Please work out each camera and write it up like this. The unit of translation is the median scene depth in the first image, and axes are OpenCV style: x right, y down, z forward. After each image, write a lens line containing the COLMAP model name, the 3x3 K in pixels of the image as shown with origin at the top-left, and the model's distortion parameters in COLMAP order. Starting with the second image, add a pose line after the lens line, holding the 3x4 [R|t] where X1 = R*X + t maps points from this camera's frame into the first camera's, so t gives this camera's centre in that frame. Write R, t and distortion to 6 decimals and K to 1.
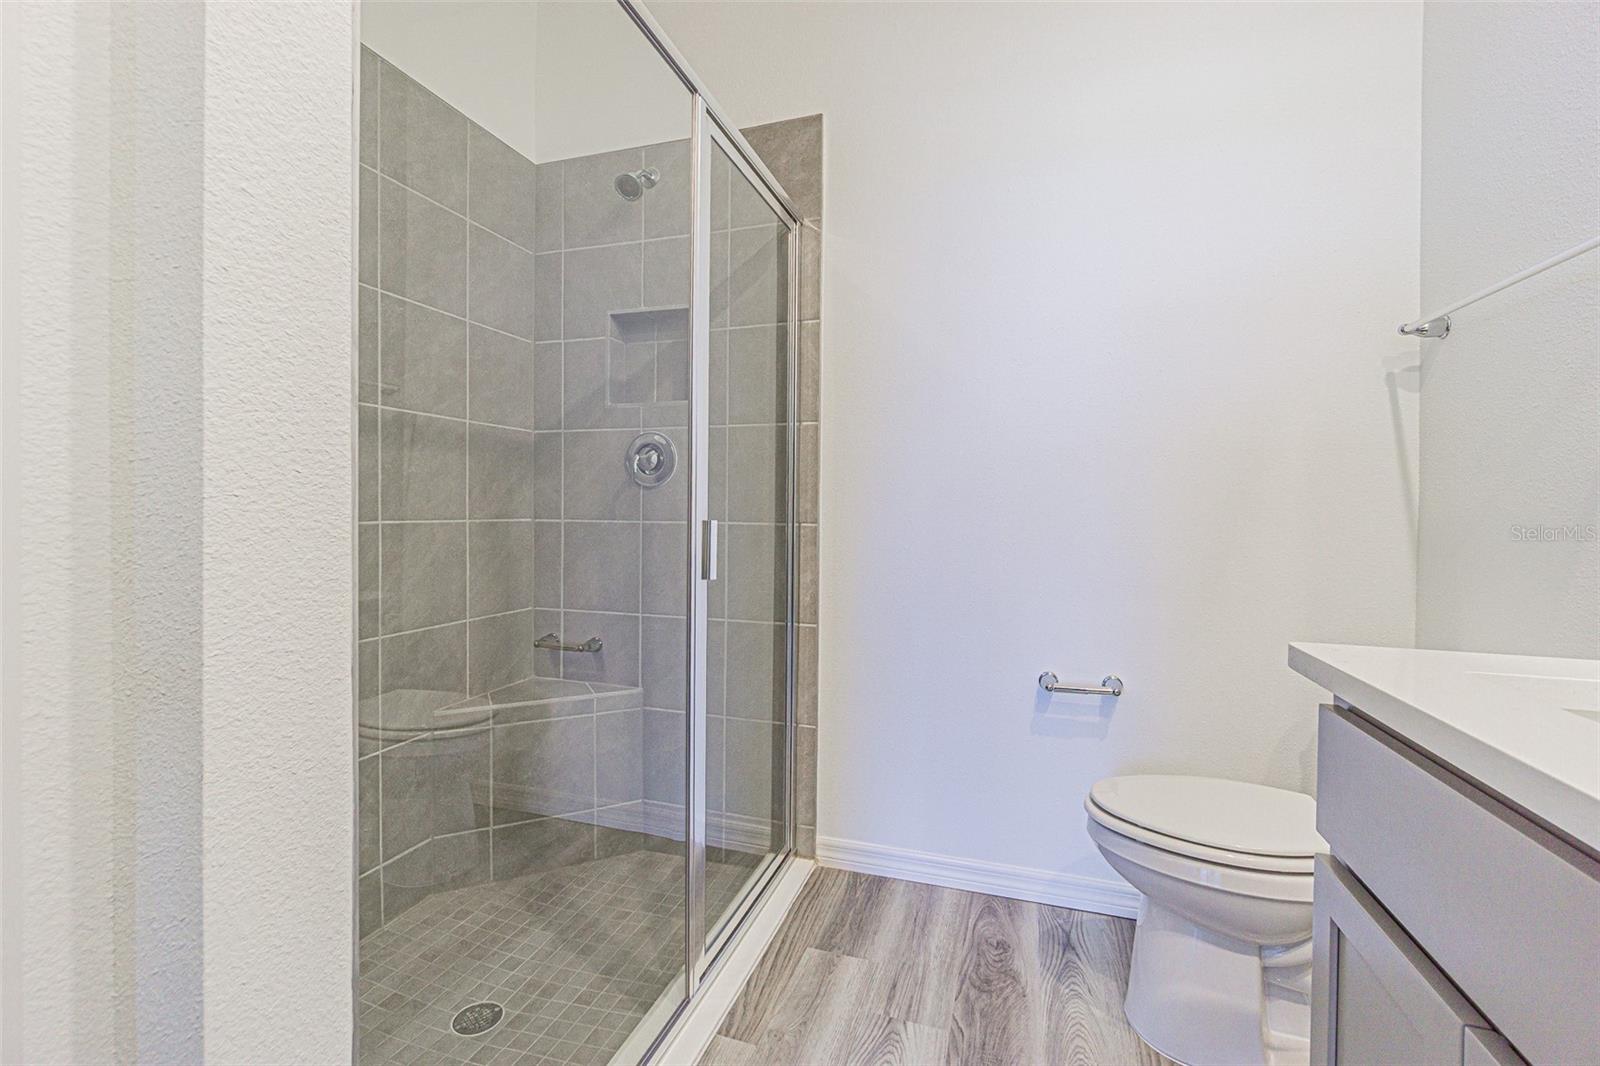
lens RADIAL K [[692.9, 0, 788.9], [0, 692.9, 523.2], [0, 0, 1]] dist [-0.005361, 0.002367]
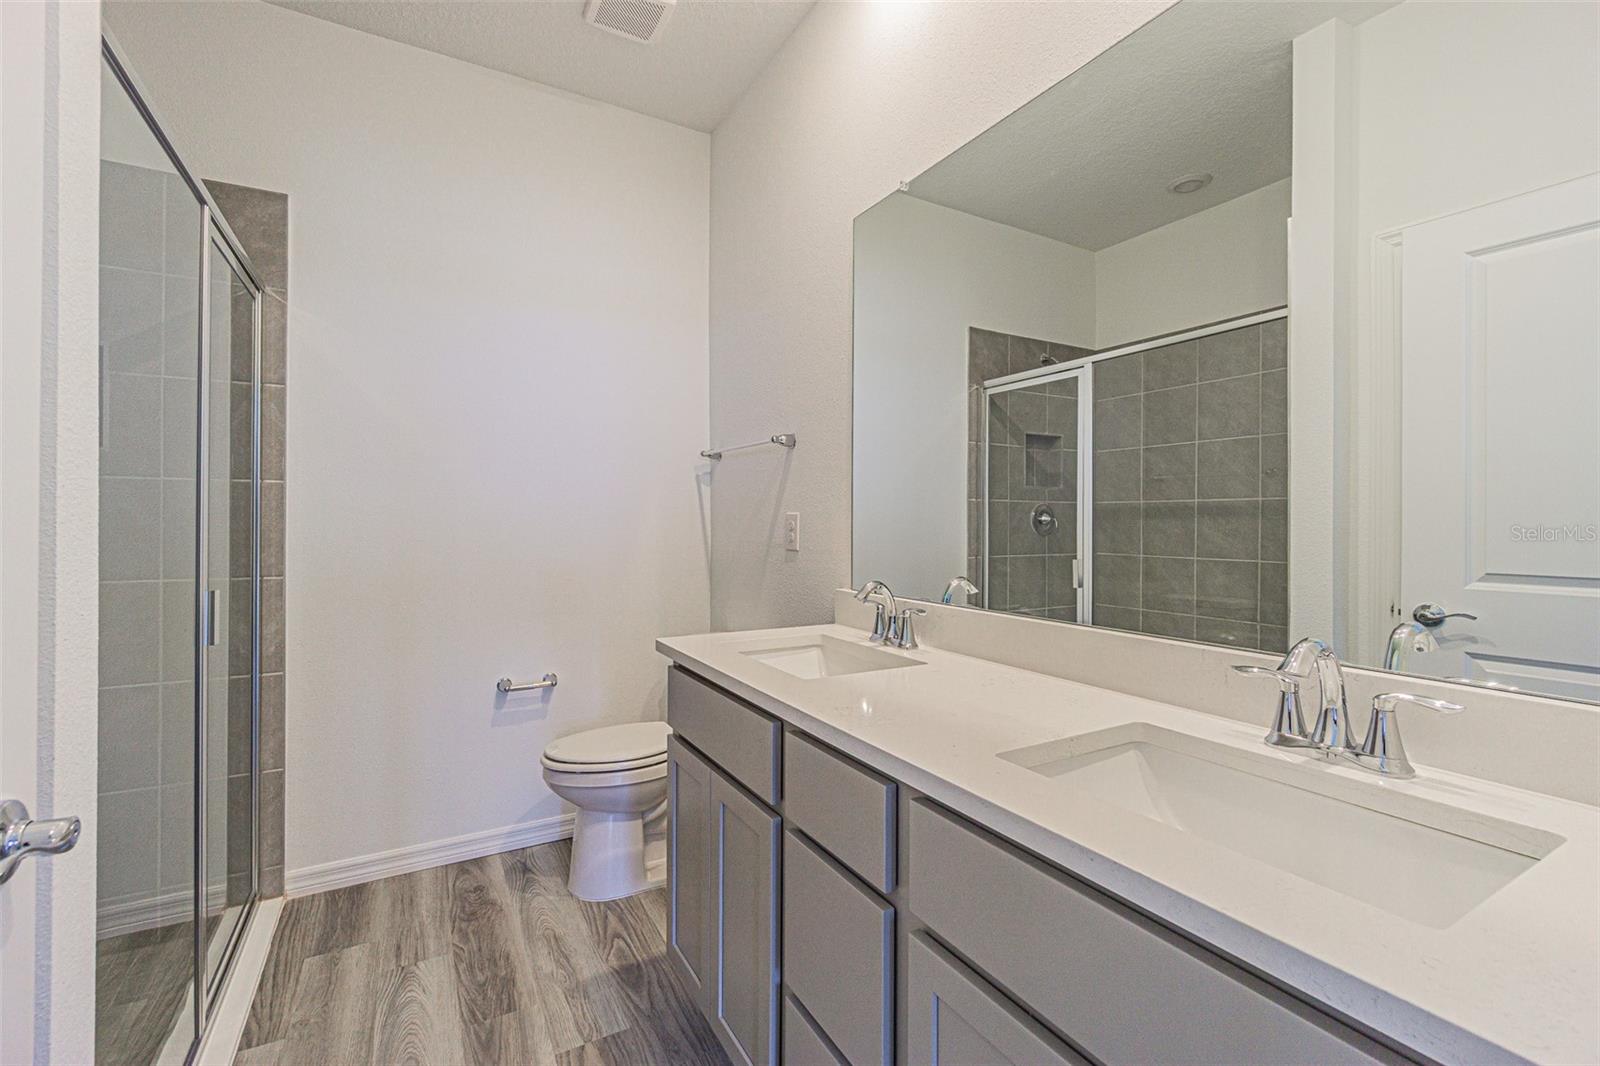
lens RADIAL K [[692.9, 0, 798.7], [0, 692.9, 522.8], [0, 0, 1]] dist [-0.005361, 0.002367]
pose [[0.663263, -0.006533, 0.748358, -0.274147], [0.013172, 0.999909, -0.002945, -0.082409], [-0.748271, 0.011810, 0.663288, -0.353272]]
